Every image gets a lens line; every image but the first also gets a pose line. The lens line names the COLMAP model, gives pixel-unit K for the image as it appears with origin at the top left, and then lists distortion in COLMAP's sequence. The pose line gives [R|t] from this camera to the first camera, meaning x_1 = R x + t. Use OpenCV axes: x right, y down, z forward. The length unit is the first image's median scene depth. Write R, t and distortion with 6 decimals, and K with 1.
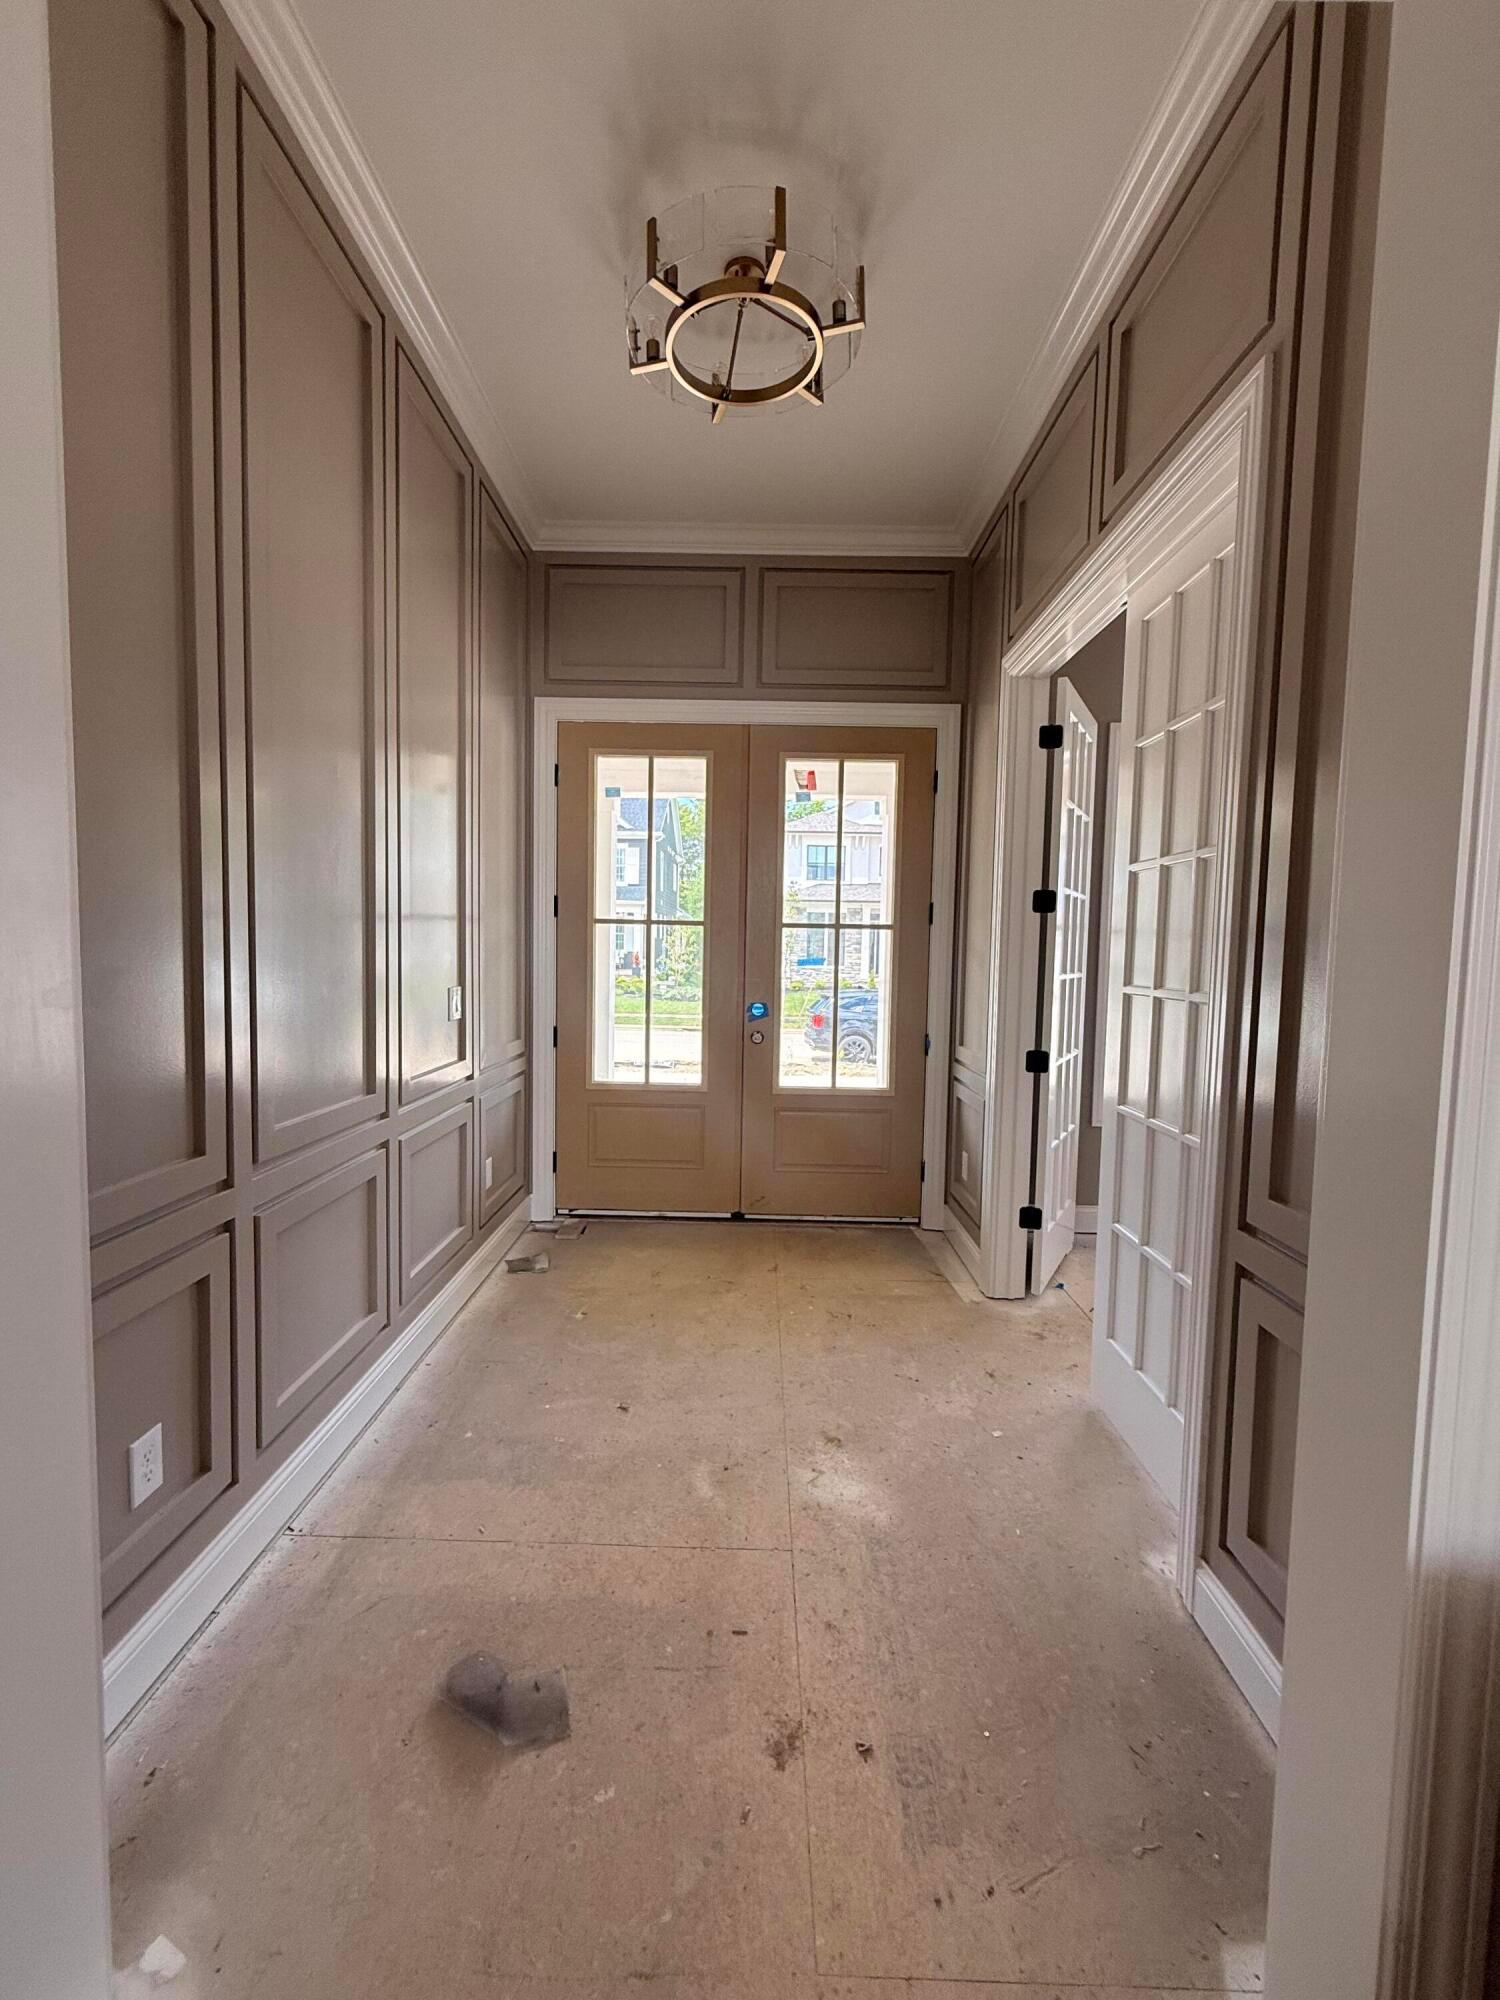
lens RADIAL K [[842.5, 0, 745.5], [0, 842.5, 1000.7], [0, 0, 1]] dist [-0.000500, 0.000310]
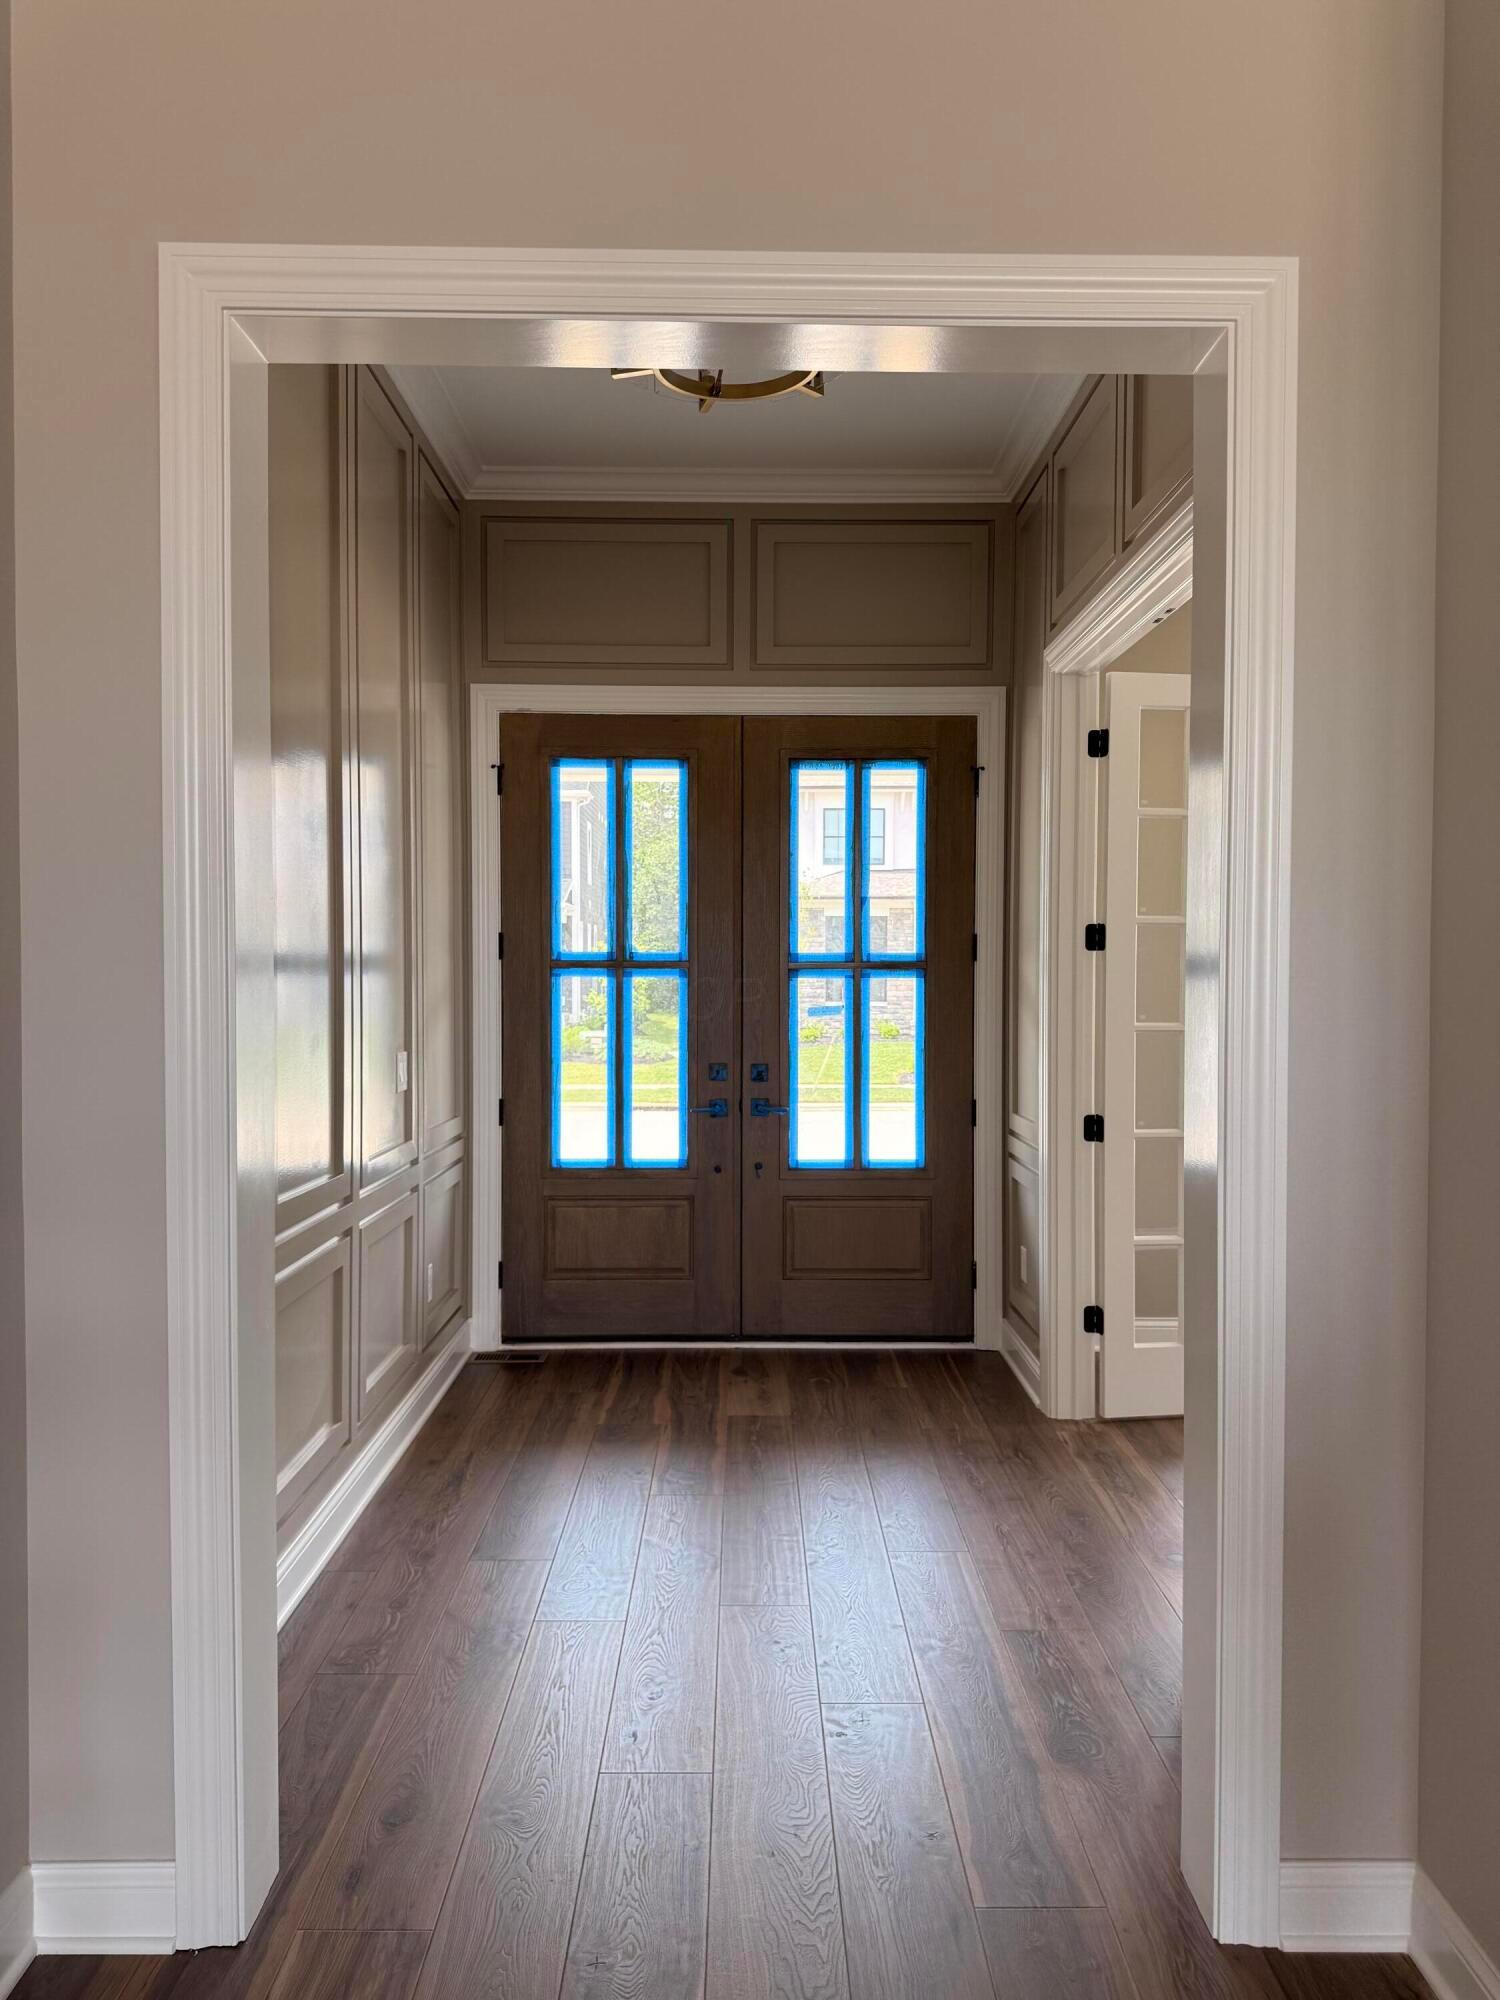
lens RADIAL K [[1404.9, 0, 750.0], [0, 1404.9, 1000.0], [0, 0, 1]] dist [0.125365, -0.231594]
pose [[0.999666, -0.018199, 0.018344, -0.019474], [0.018983, 0.998872, -0.043533, -0.000404], [-0.017531, 0.043866, 0.998884, -0.359697]]
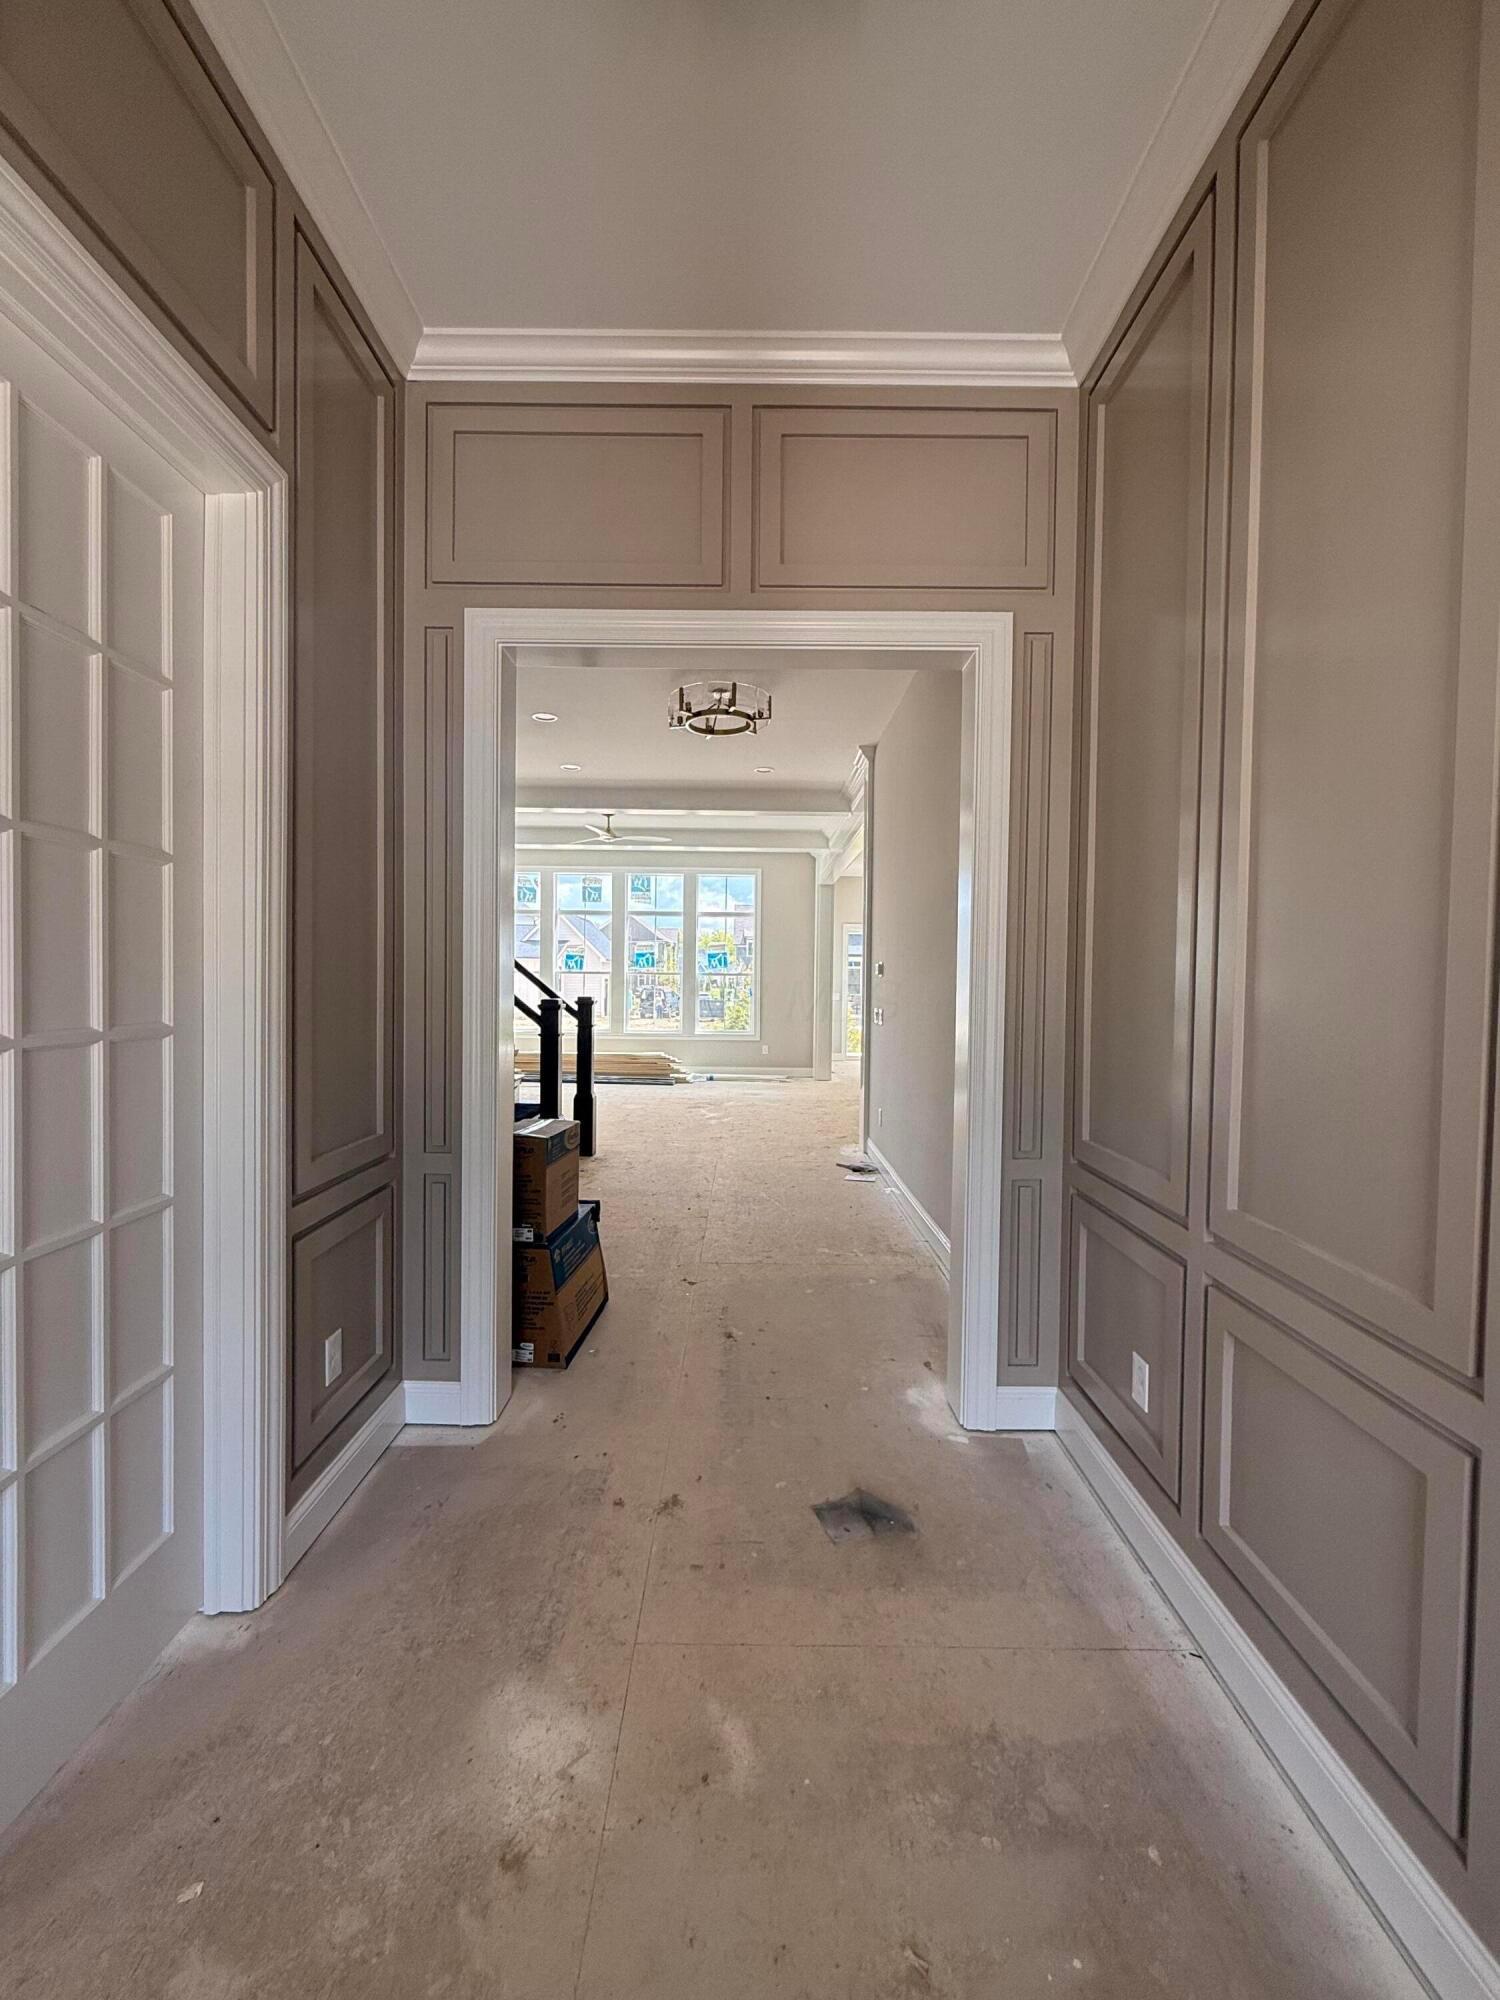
lens RADIAL K [[842.5, 0, 745.5], [0, 842.5, 1000.7], [0, 0, 1]] dist [-0.000500, 0.000310]
pose [[-0.999279, -0.036216, -0.011432, -0.015605], [-0.037061, 0.995659, 0.085376, -0.066379], [0.008291, 0.085738, -0.996283, 0.992221]]
